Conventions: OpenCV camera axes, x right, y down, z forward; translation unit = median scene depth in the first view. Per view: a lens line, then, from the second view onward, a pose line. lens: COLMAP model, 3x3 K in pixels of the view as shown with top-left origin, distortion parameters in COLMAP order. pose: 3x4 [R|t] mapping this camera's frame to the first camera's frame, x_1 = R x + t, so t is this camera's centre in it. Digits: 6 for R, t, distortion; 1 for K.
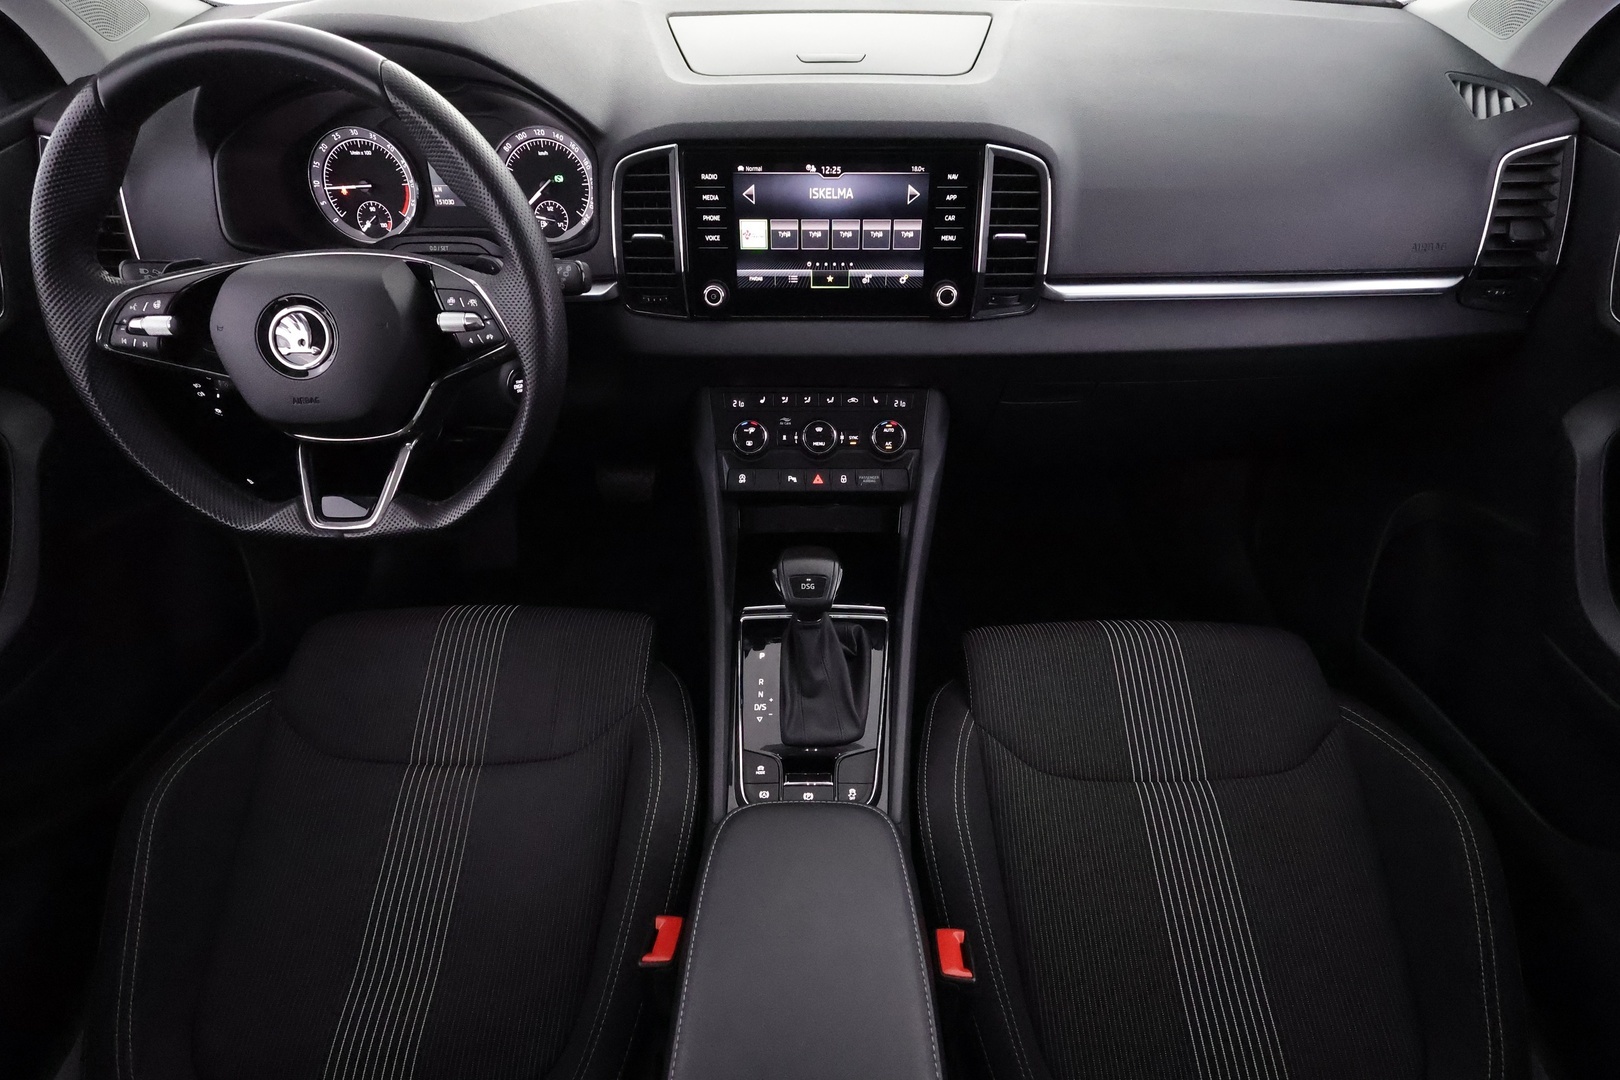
lens RADIAL K [[741.5, 0, 812.6], [0, 741.5, 545.9], [0, 0, 1]] dist [-0.001217, -0.000318]
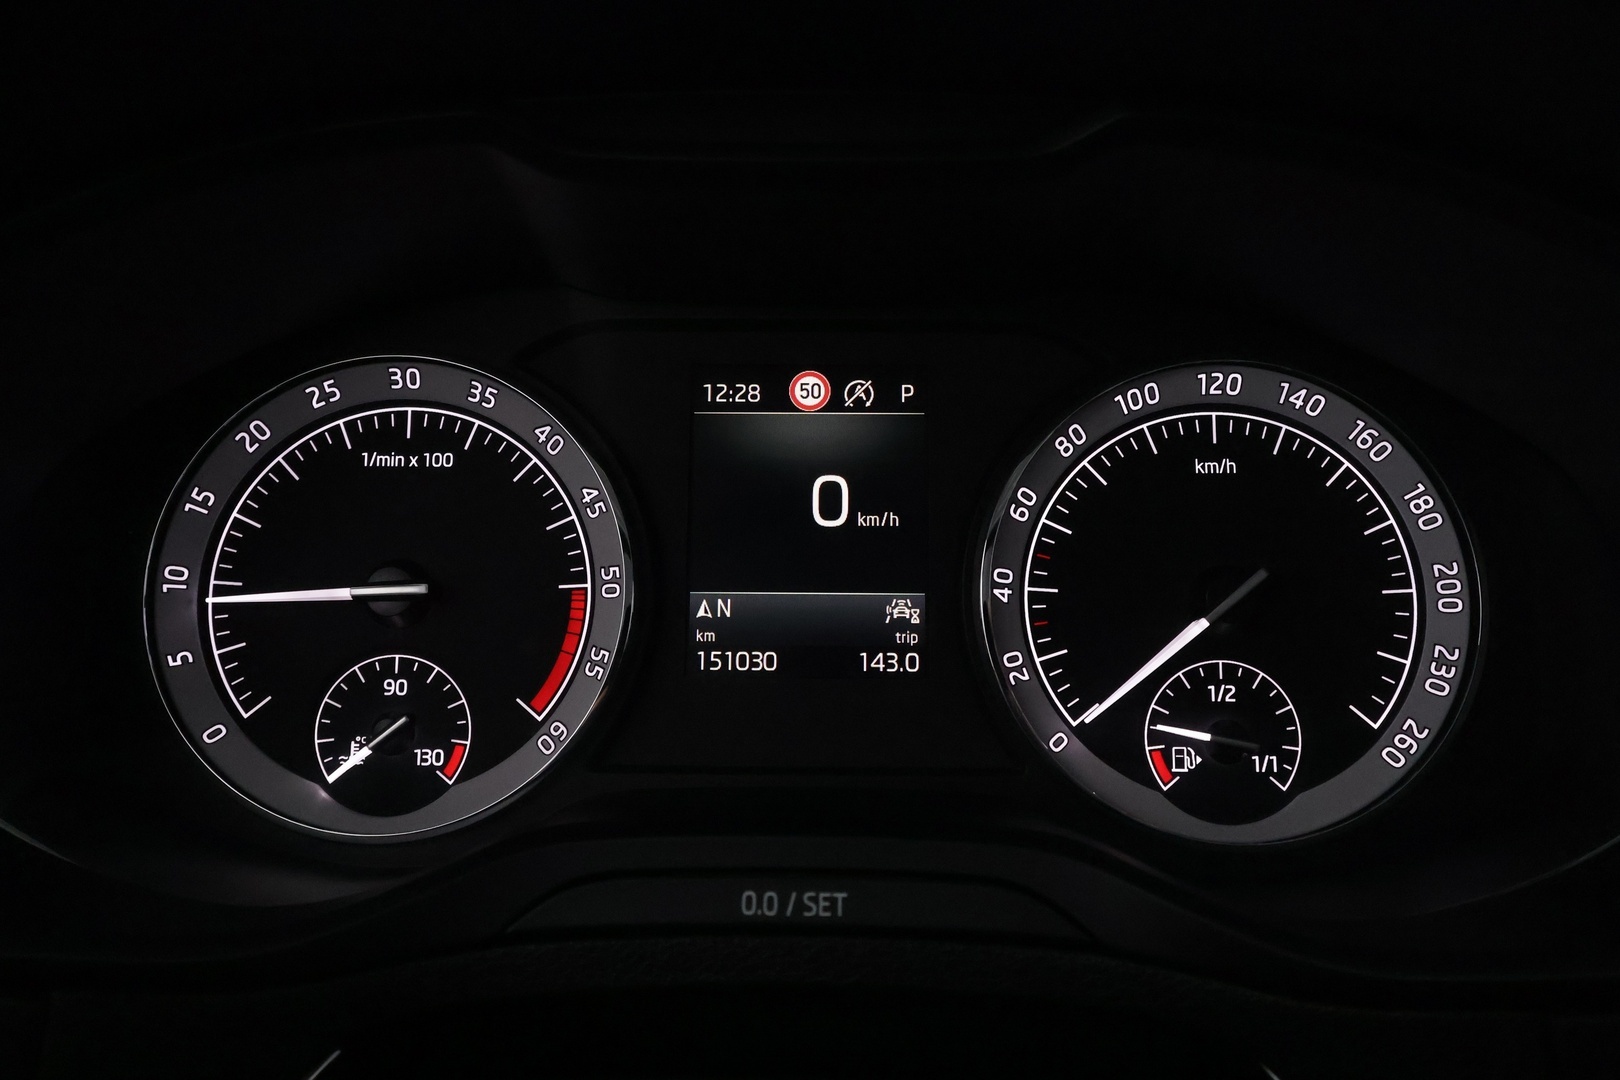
lens RADIAL K [[1273.9, 0, 816.3], [0, 1273.9, 534.5], [0, 0, 1]] dist [0.008018, -0.005242]
pose [[0.999730, 0.006723, -0.022223, -0.486000], [-0.017148, 0.859104, -0.511513, -0.319852], [0.015654, 0.511756, 0.858988, 0.692343]]
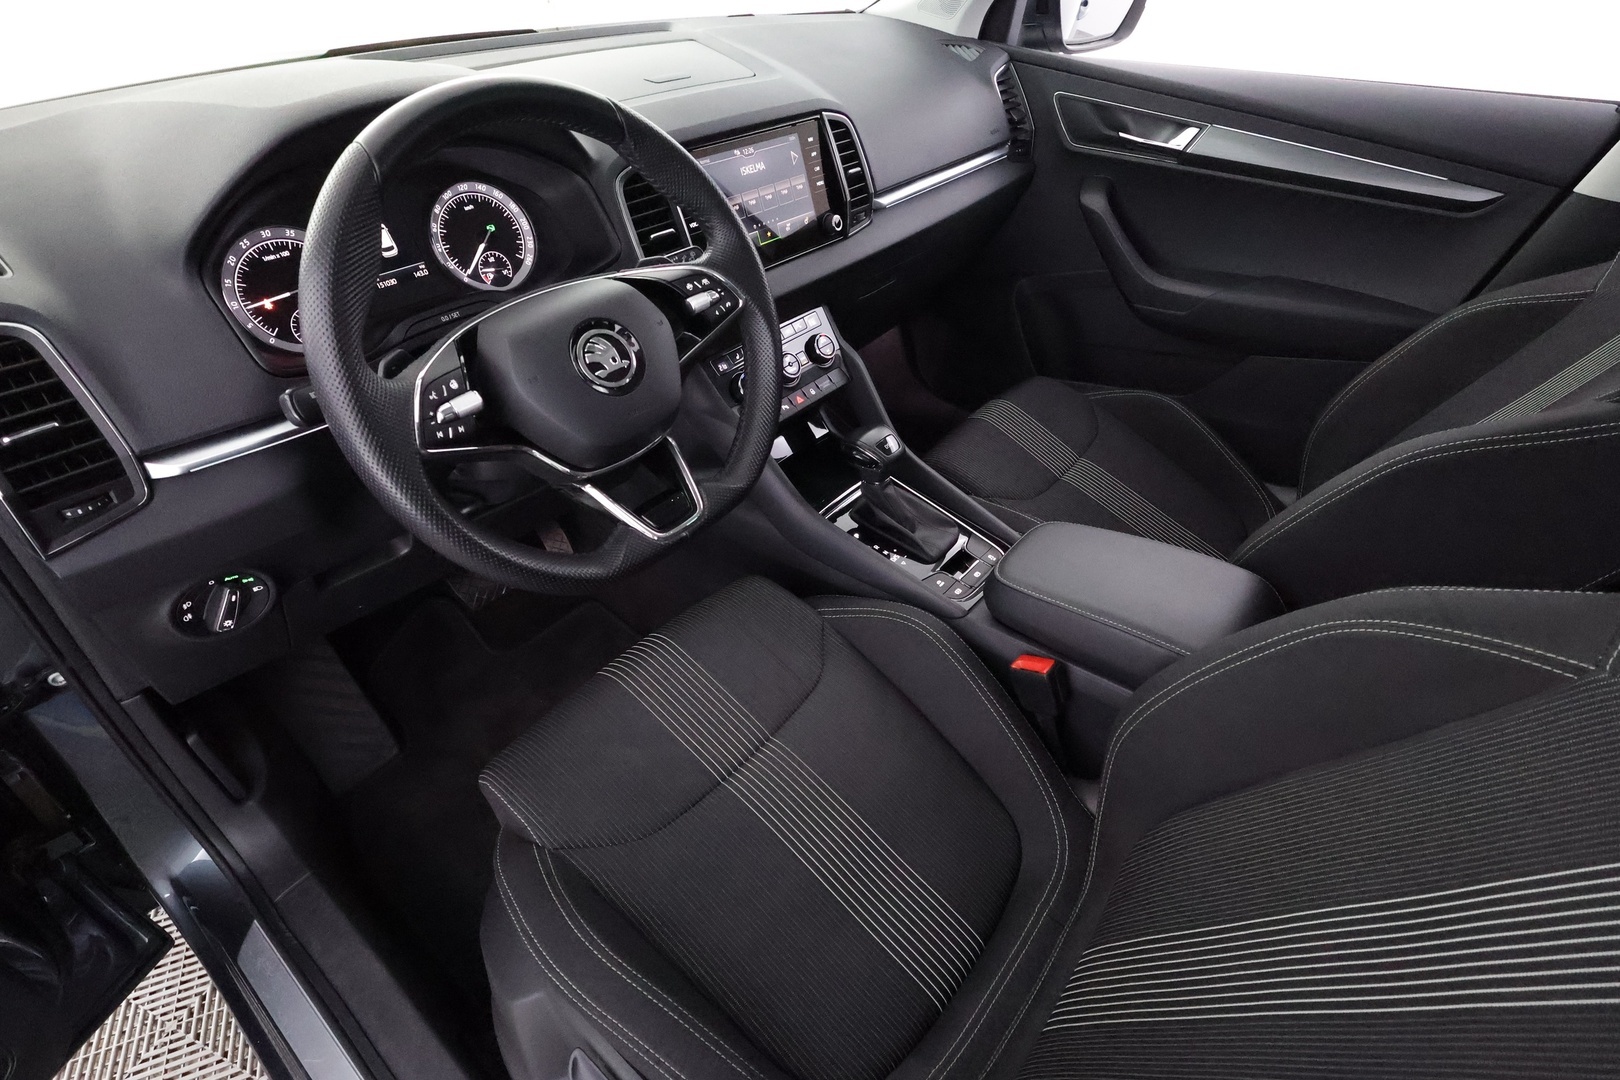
lens RADIAL K [[760.7, 0, 804.4], [0, 760.7, 546.3], [0, 0, 1]] dist [-0.004950, -0.000424]
pose [[0.645069, -0.489695, 0.586587, -0.911592], [0.533211, 0.838335, 0.113488, -0.026220], [-0.547332, 0.239567, 0.801895, 0.049156]]
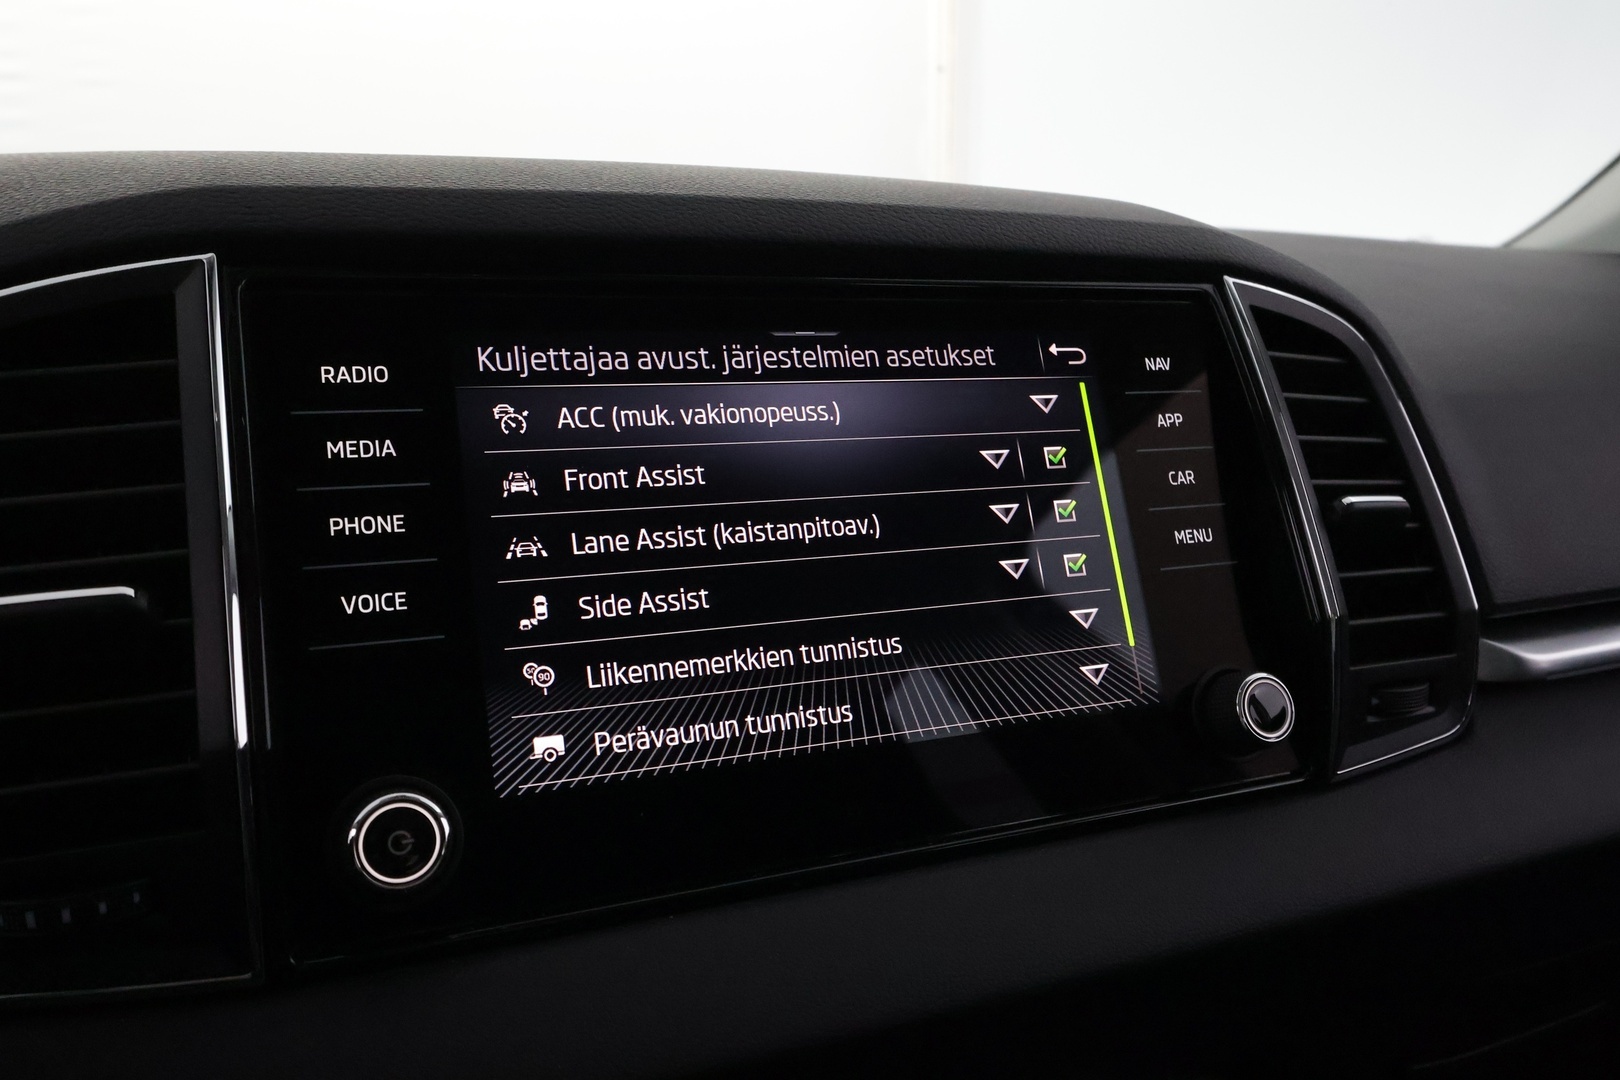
lens RADIAL K [[1273.9, 0, 803.4], [0, 1273.9, 536.2], [0, 0, 1]] dist [0.008018, -0.005242]
pose [[0.914476, -0.064510, 0.399466, -0.157291], [0.294776, 0.782503, -0.548448, -0.163952], [-0.277203, 0.619295, 0.734596, 0.613164]]
